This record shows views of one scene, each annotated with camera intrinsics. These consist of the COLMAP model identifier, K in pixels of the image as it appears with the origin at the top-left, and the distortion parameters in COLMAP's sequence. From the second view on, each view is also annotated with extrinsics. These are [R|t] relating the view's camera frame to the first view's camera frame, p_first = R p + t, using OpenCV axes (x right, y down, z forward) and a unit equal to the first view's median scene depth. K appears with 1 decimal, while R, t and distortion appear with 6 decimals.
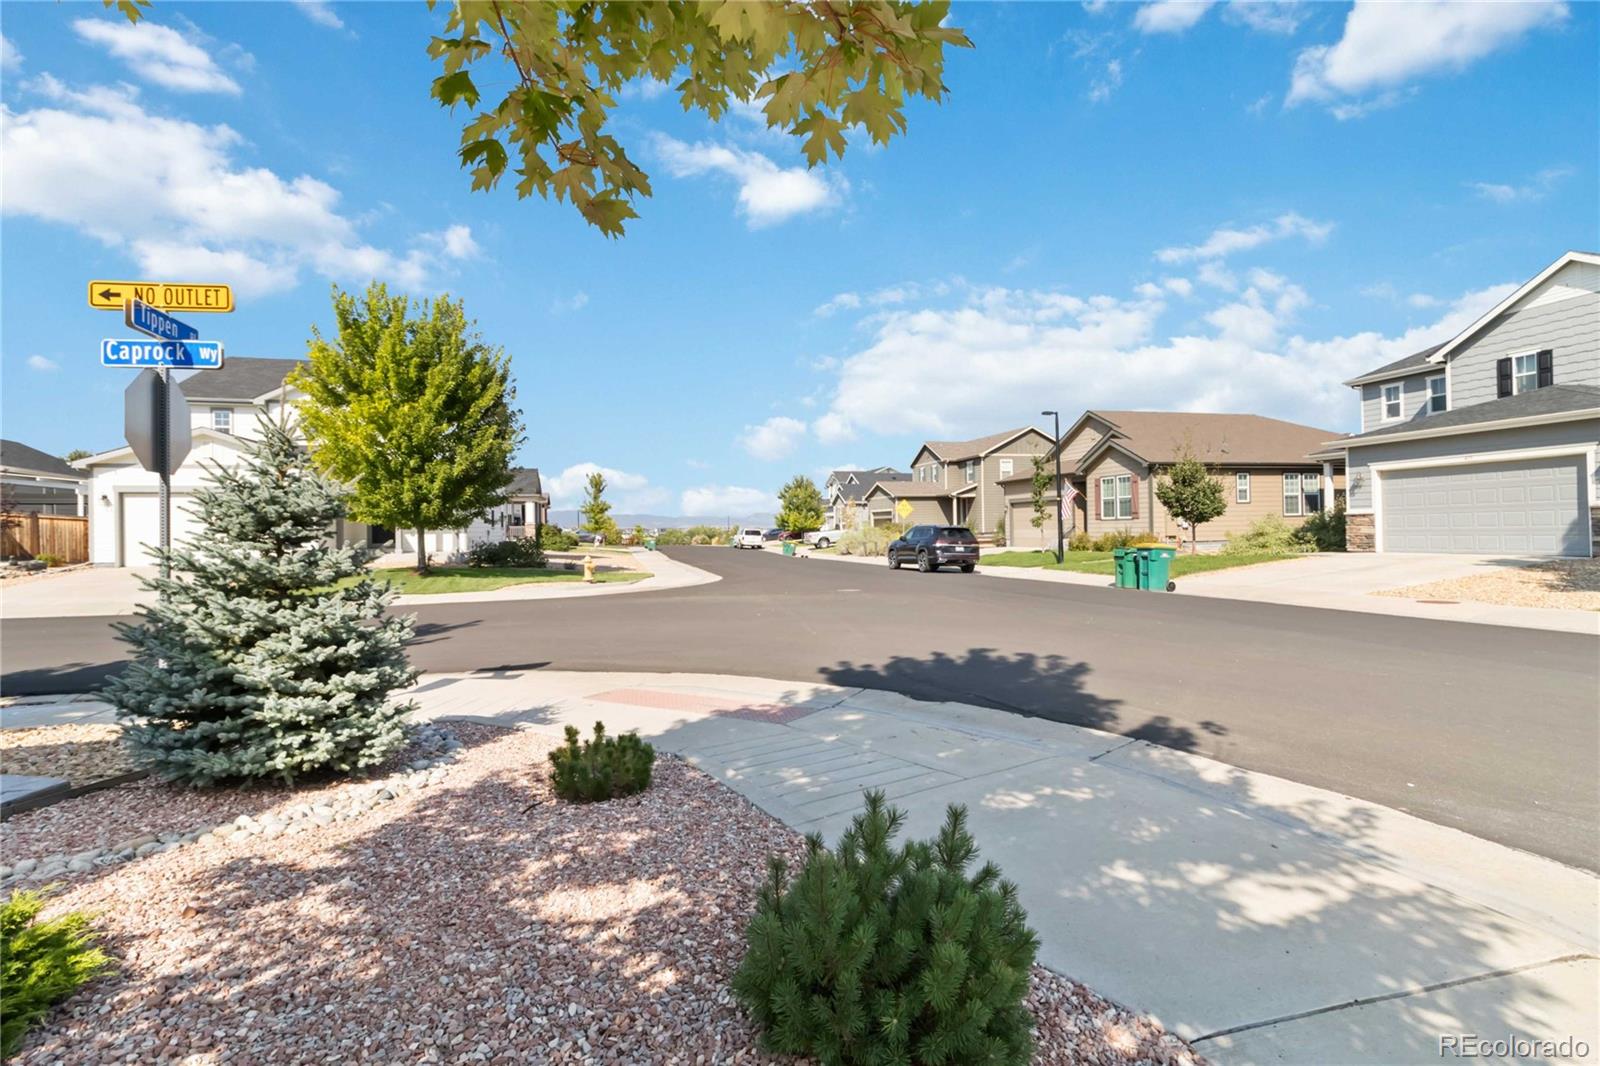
lens RADIAL K [[746.6, 0, 806.7], [0, 746.6, 530.6], [0, 0, 1]] dist [0.003101, 0.000763]
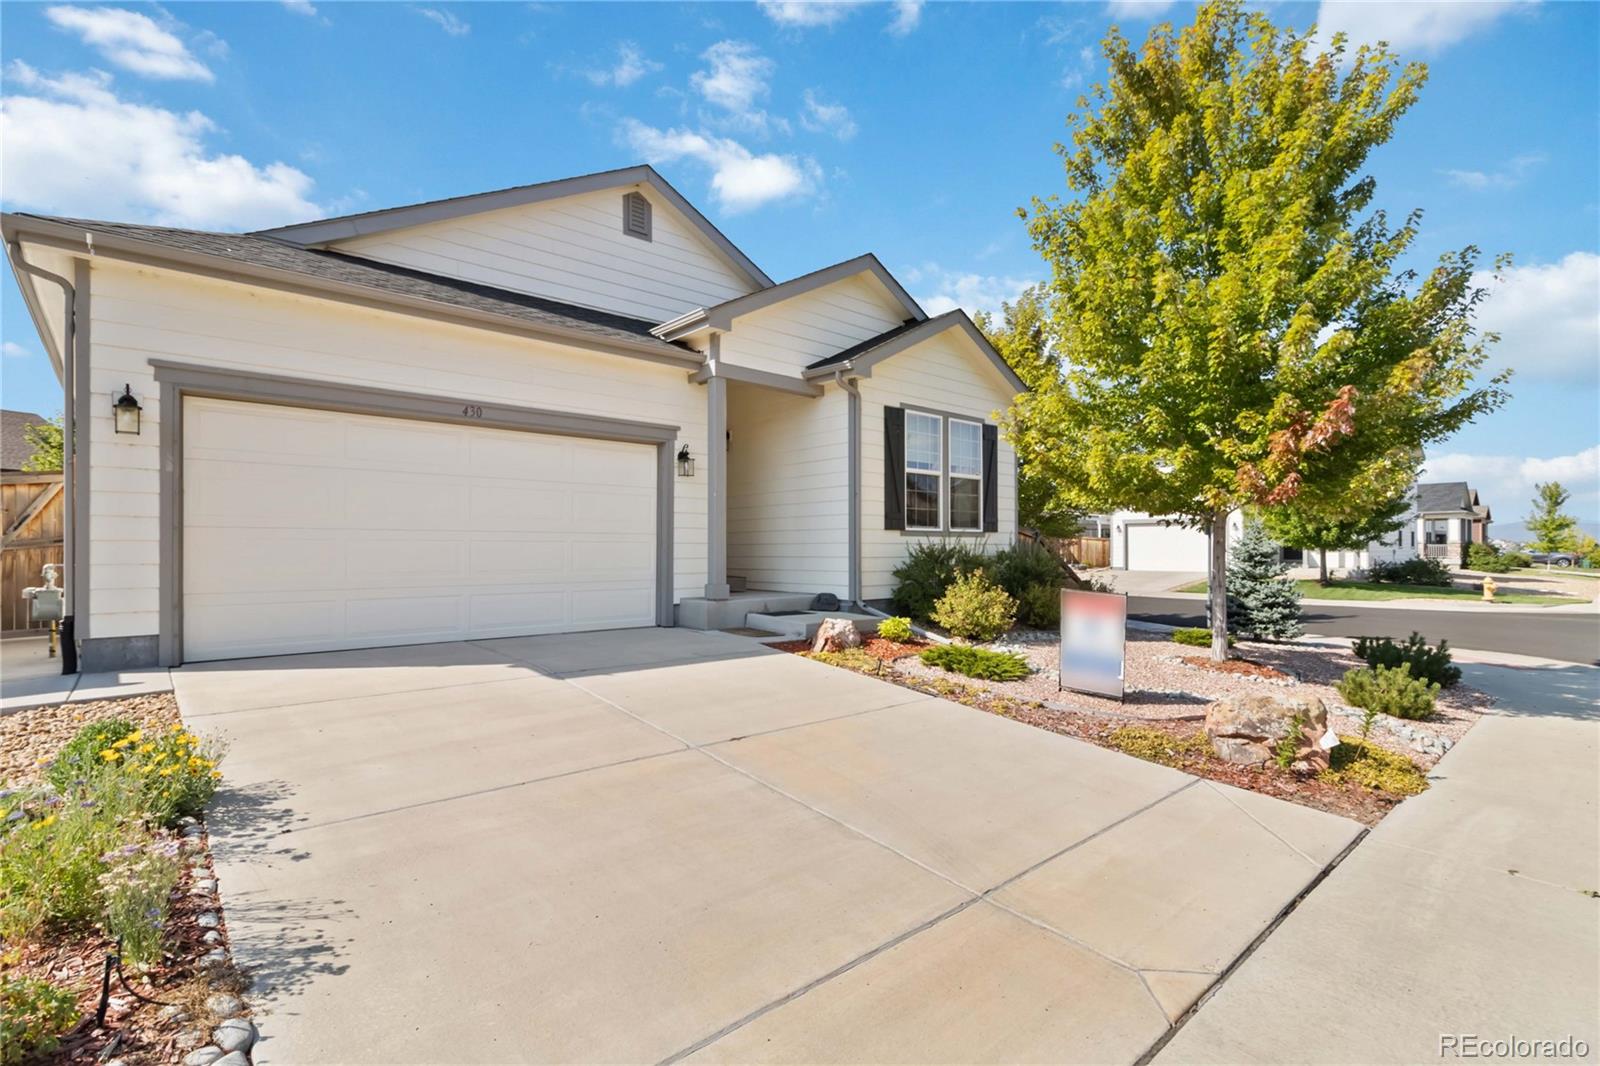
lens RADIAL K [[746.6, 0, 815.7], [0, 746.6, 540.8], [0, 0, 1]] dist [0.003101, 0.000763]
pose [[0.468195, 0.005961, -0.883605, 0.215222], [-0.009333, 0.999955, 0.001800, -0.011925], [0.883576, 0.007404, 0.468230, -0.378922]]
